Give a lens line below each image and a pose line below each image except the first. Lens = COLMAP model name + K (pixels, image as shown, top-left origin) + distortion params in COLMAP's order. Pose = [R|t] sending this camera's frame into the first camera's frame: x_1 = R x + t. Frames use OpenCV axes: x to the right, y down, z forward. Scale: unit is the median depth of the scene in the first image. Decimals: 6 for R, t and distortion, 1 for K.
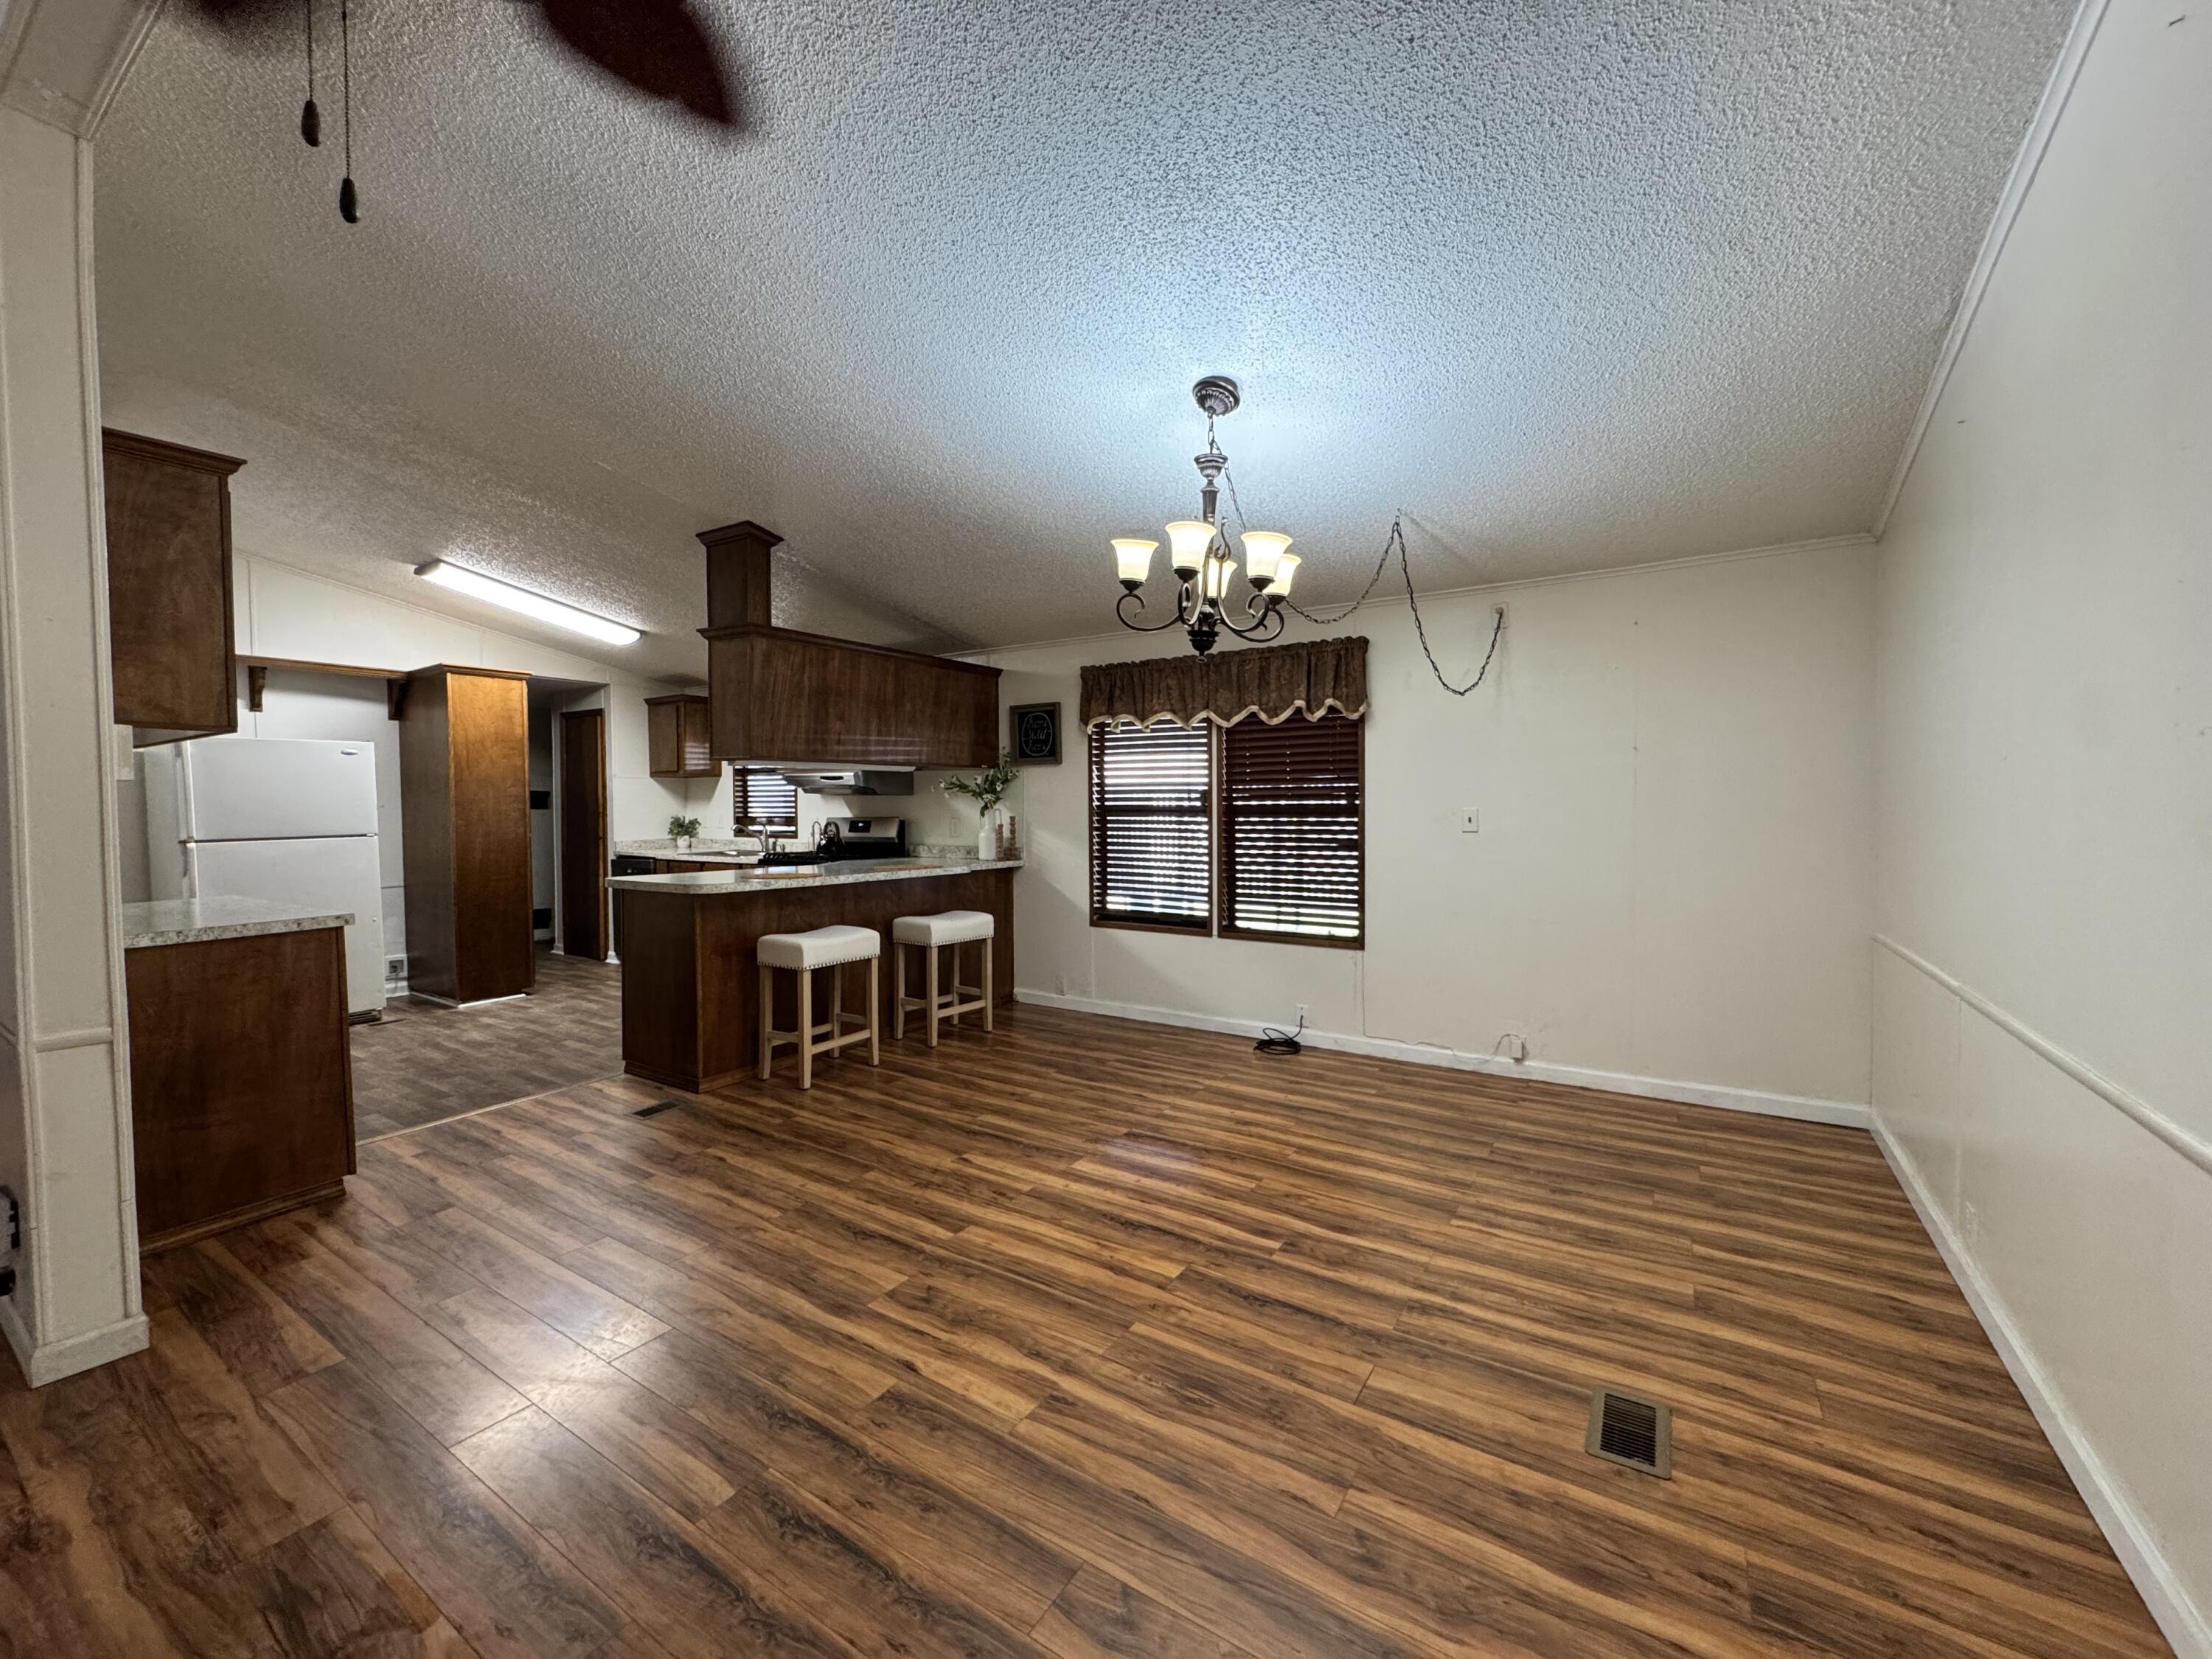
lens RADIAL K [[881.6, 0, 1106.0], [0, 881.6, 829.5], [0, 0, 1]] dist [-0.002219, 0.000203]
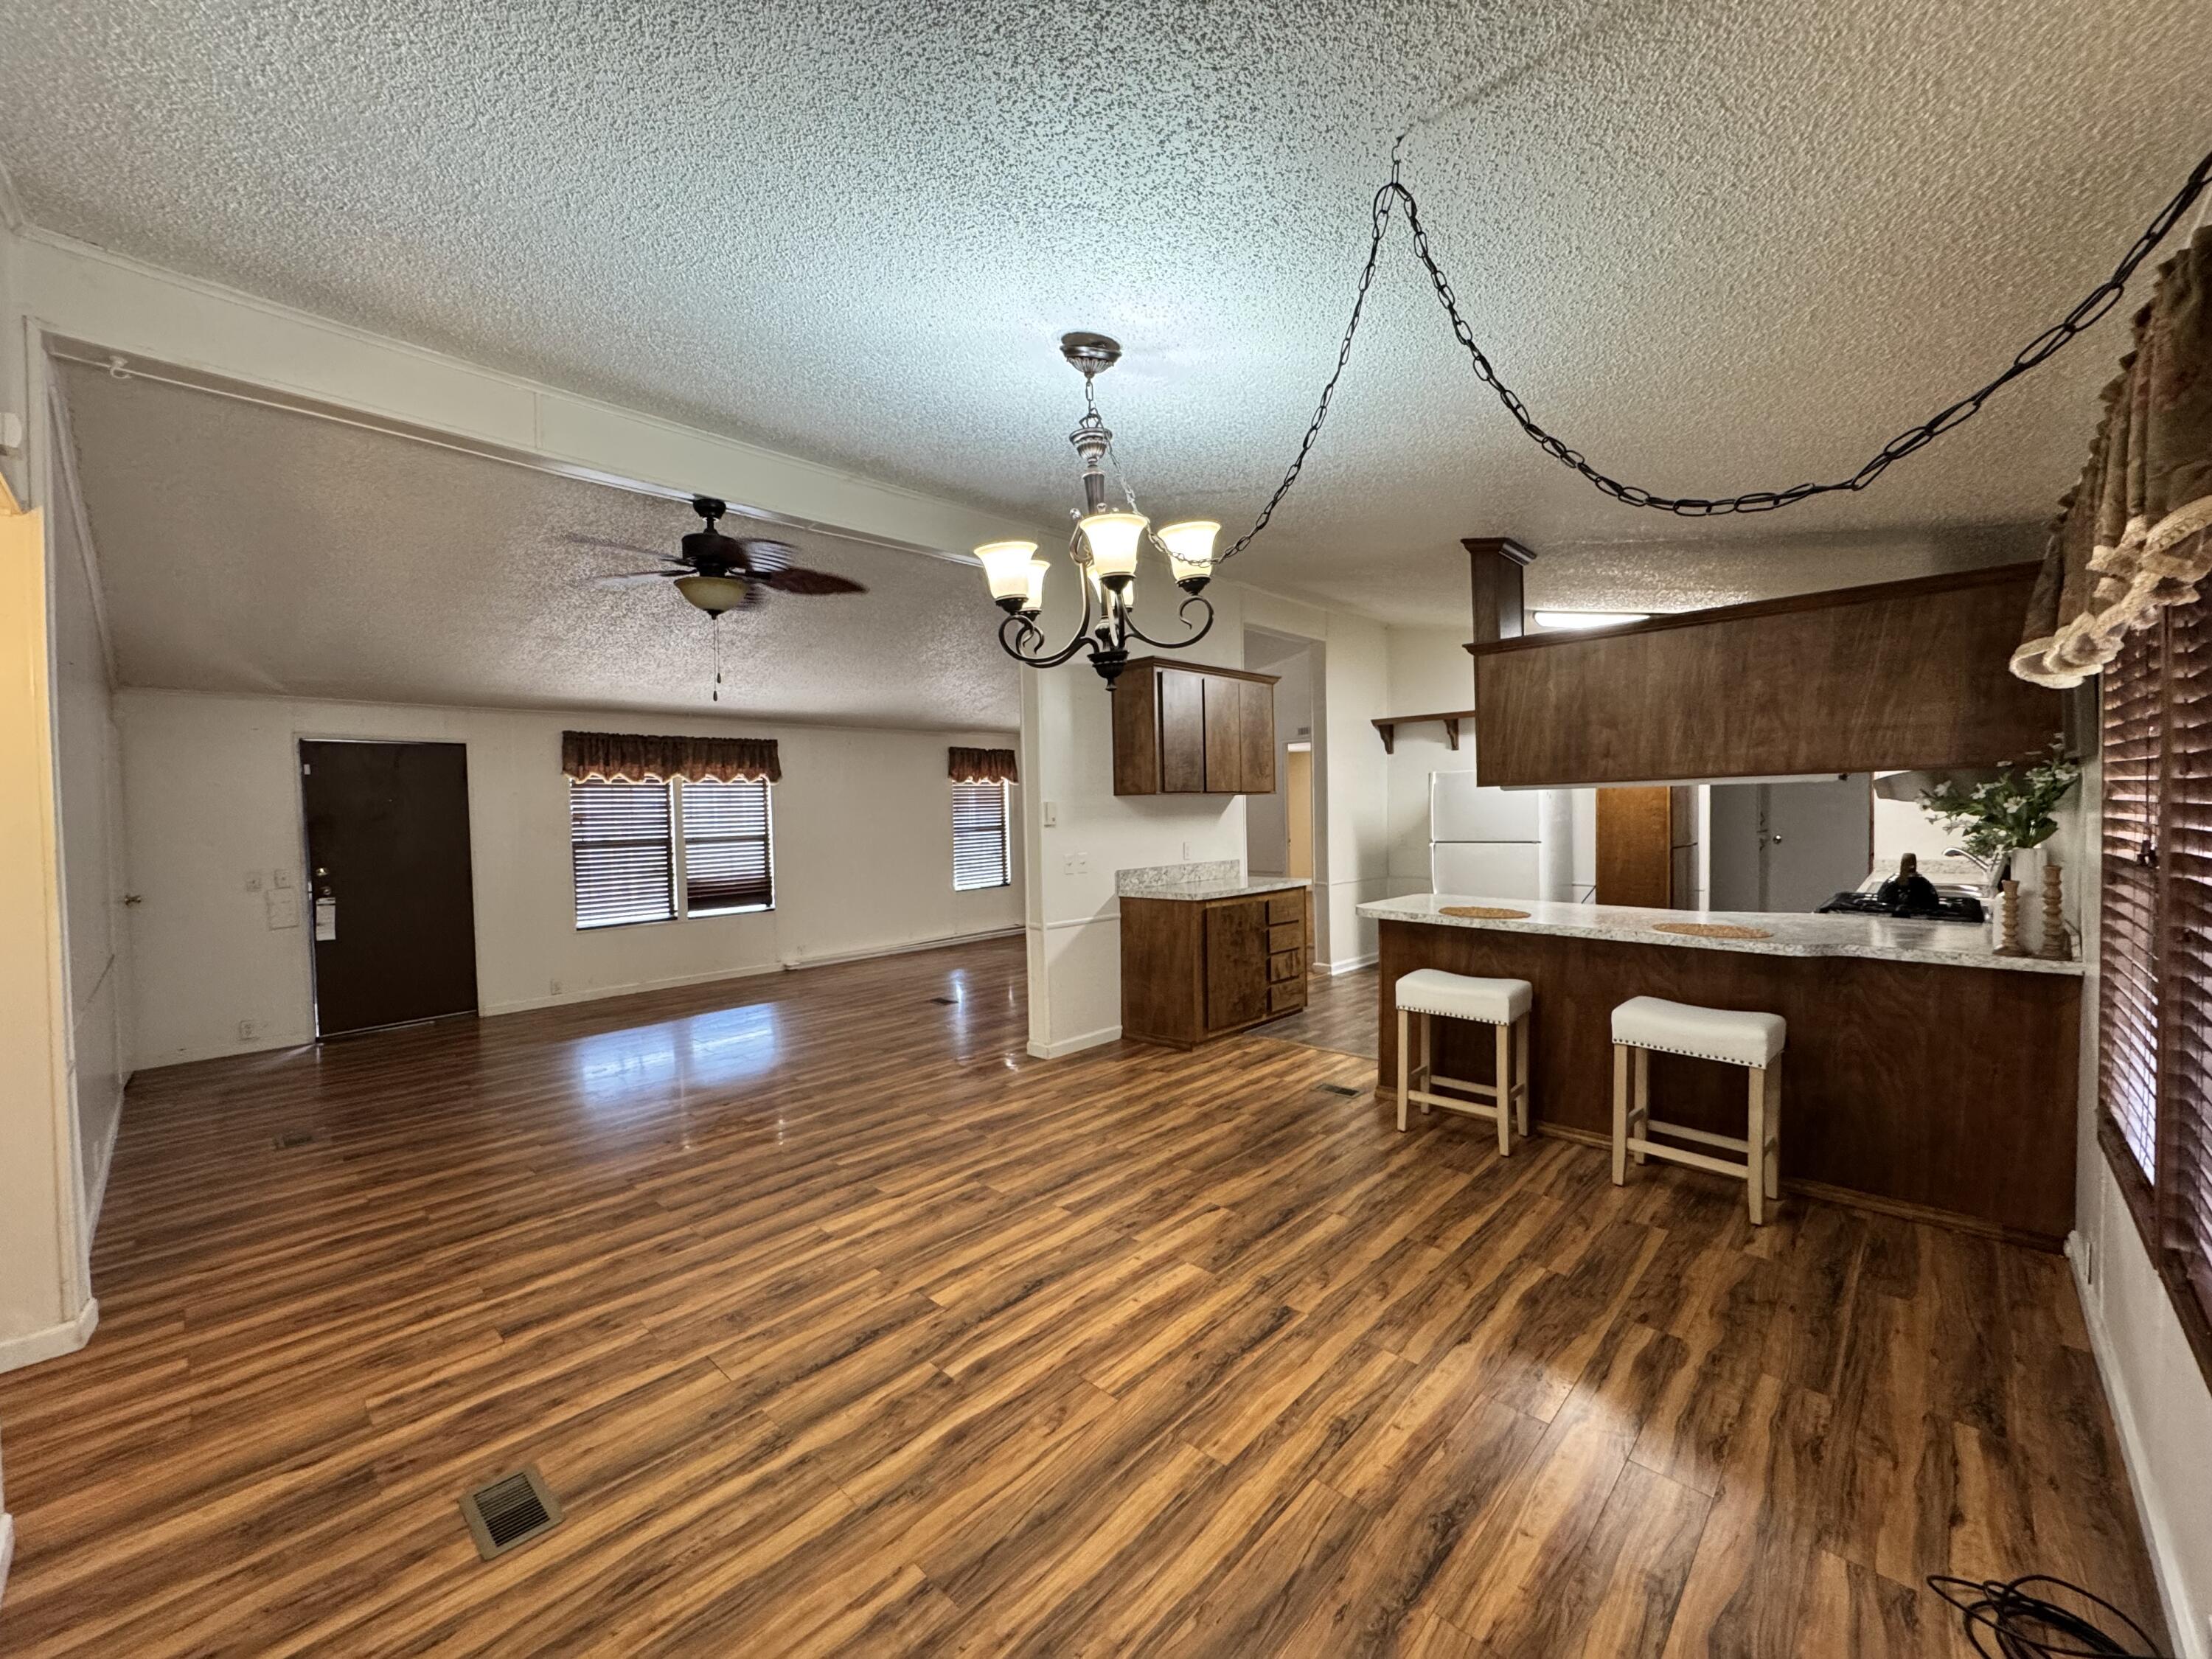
lens RADIAL K [[881.6, 0, 1106.0], [0, 881.6, 829.5], [0, 0, 1]] dist [-0.002219, 0.000203]
pose [[-0.183211, 0.034999, -0.982450, 0.563258], [-0.007447, 0.999288, 0.036988, -0.060703], [0.983045, 0.014093, -0.182820, 0.723469]]
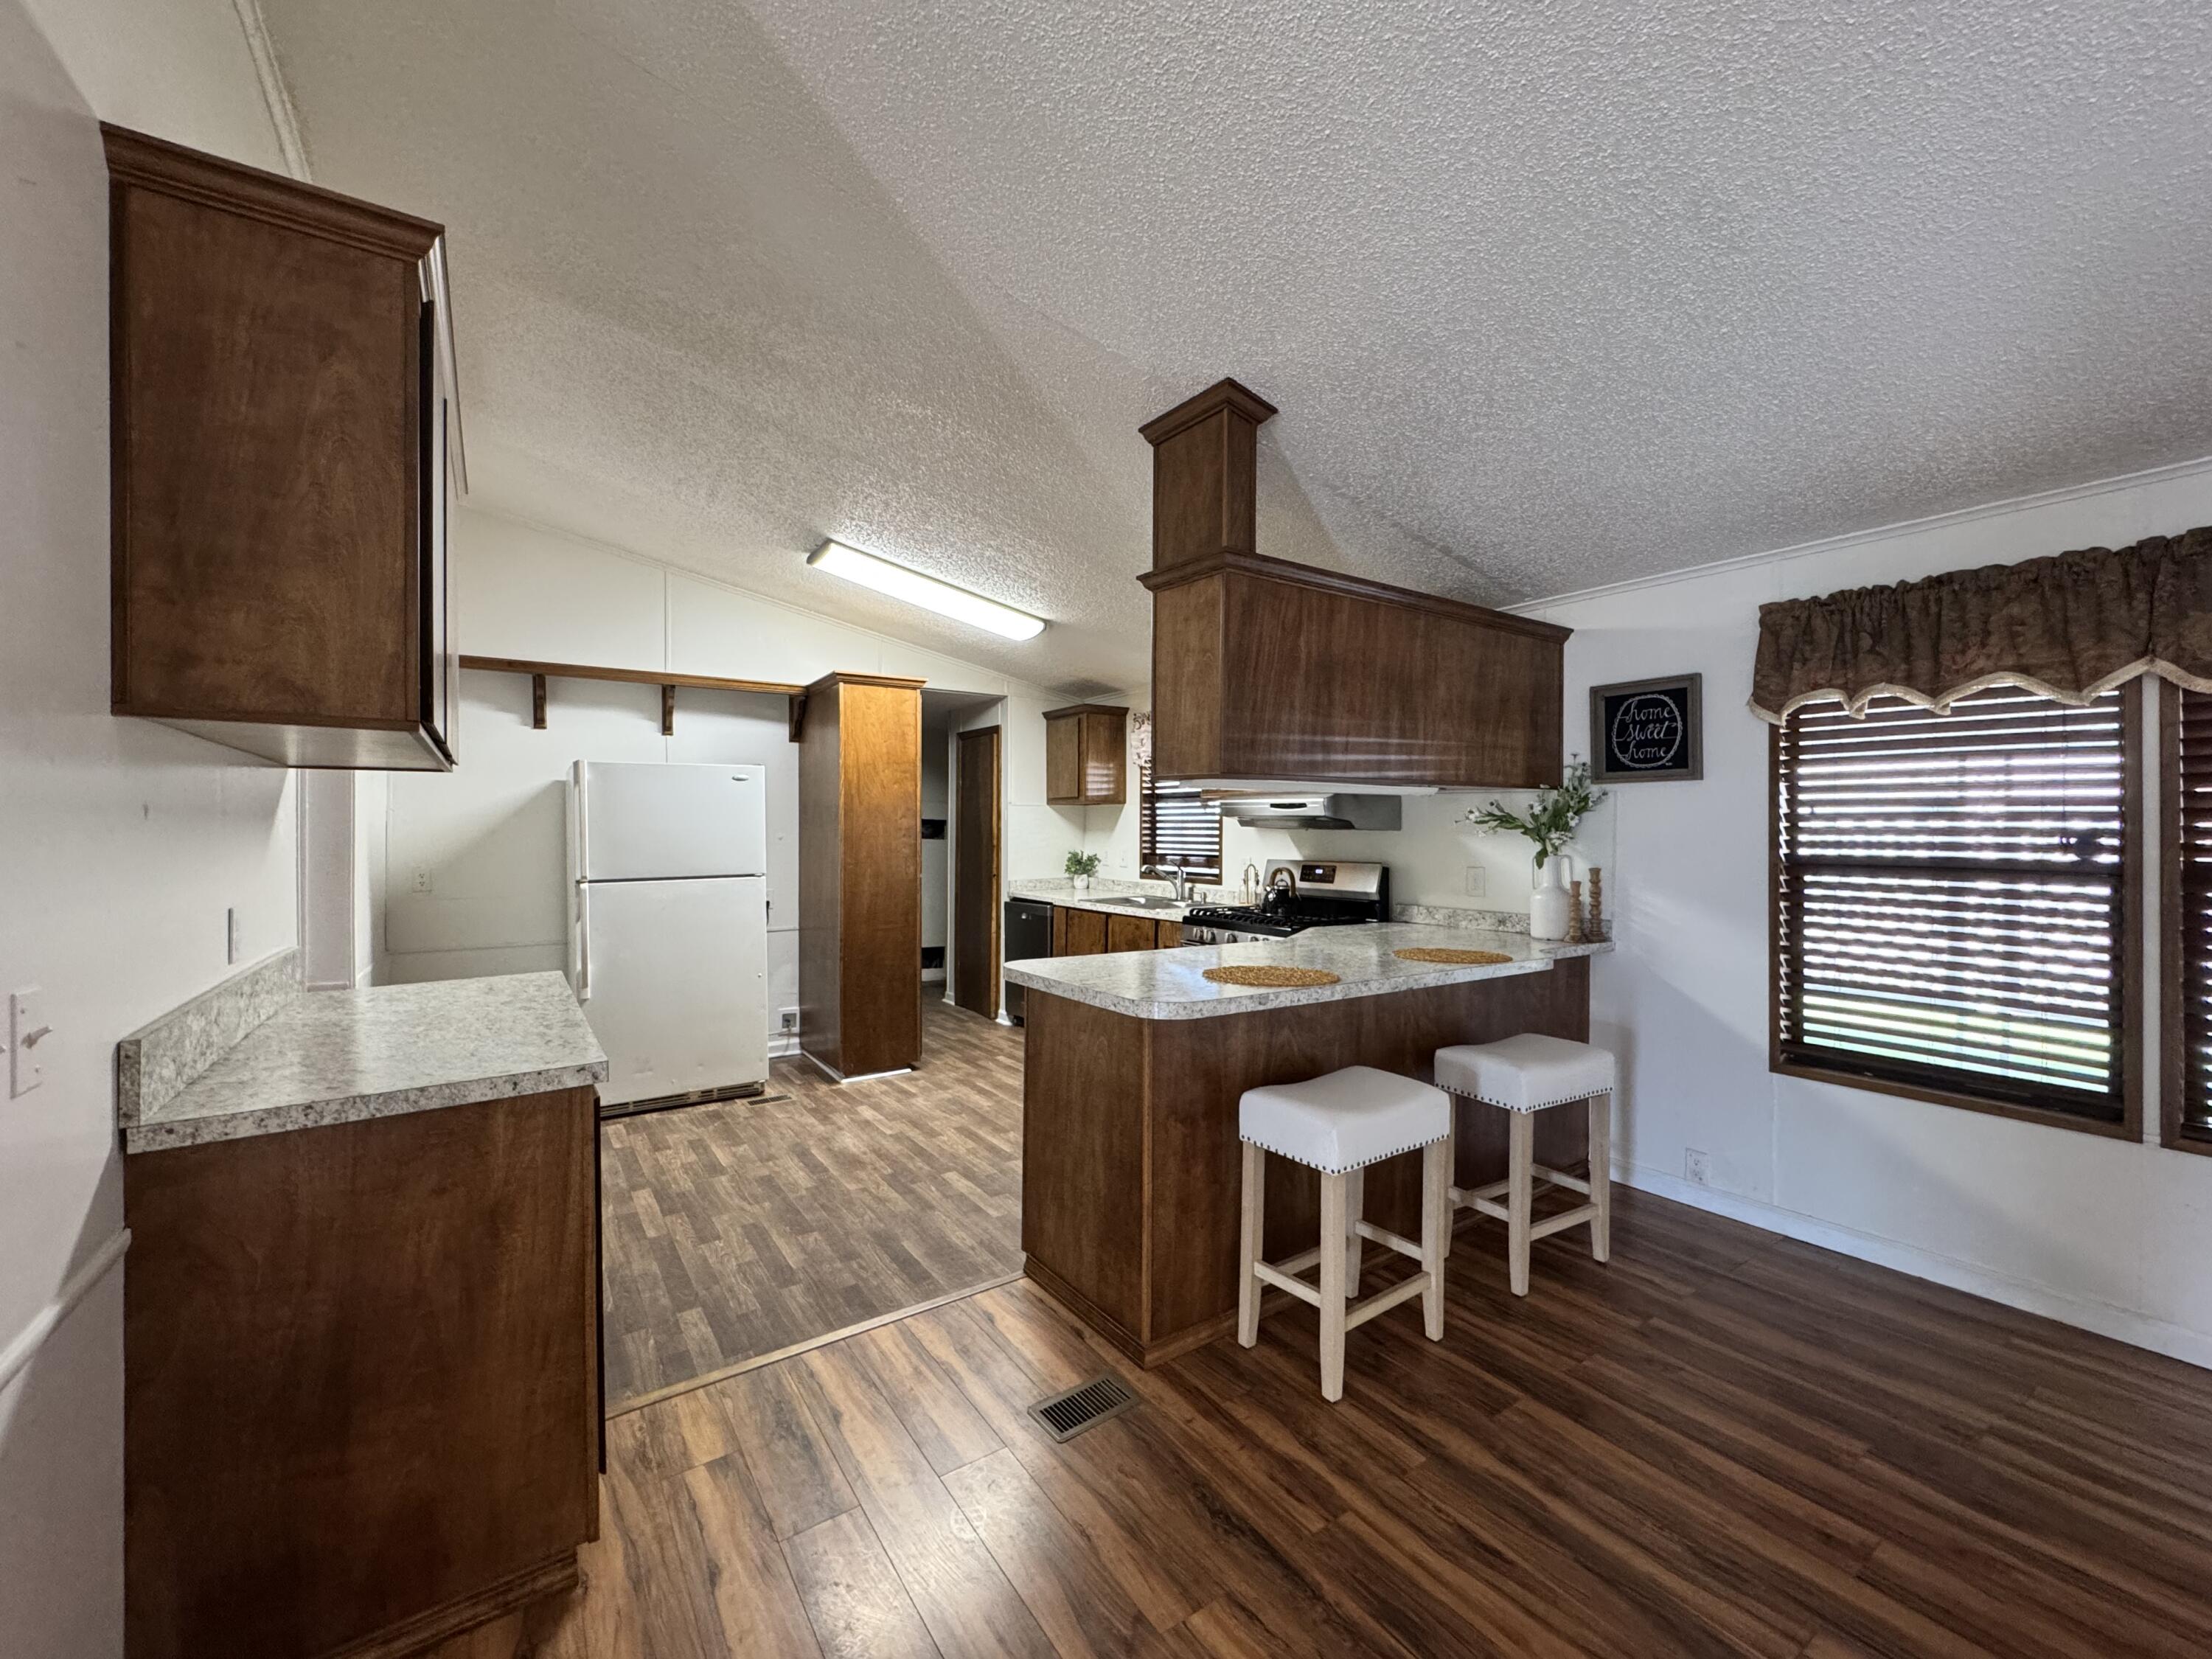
lens RADIAL K [[890.4, 0, 1106.0], [0, 890.4, 829.5], [0, 0, 1]] dist [-0.001888, 0.000435]
pose [[0.923990, 0.007341, -0.382346, -0.225997], [-0.017926, 0.999548, -0.024130, -0.025958], [0.381996, 0.029150, 0.923704, 0.381085]]
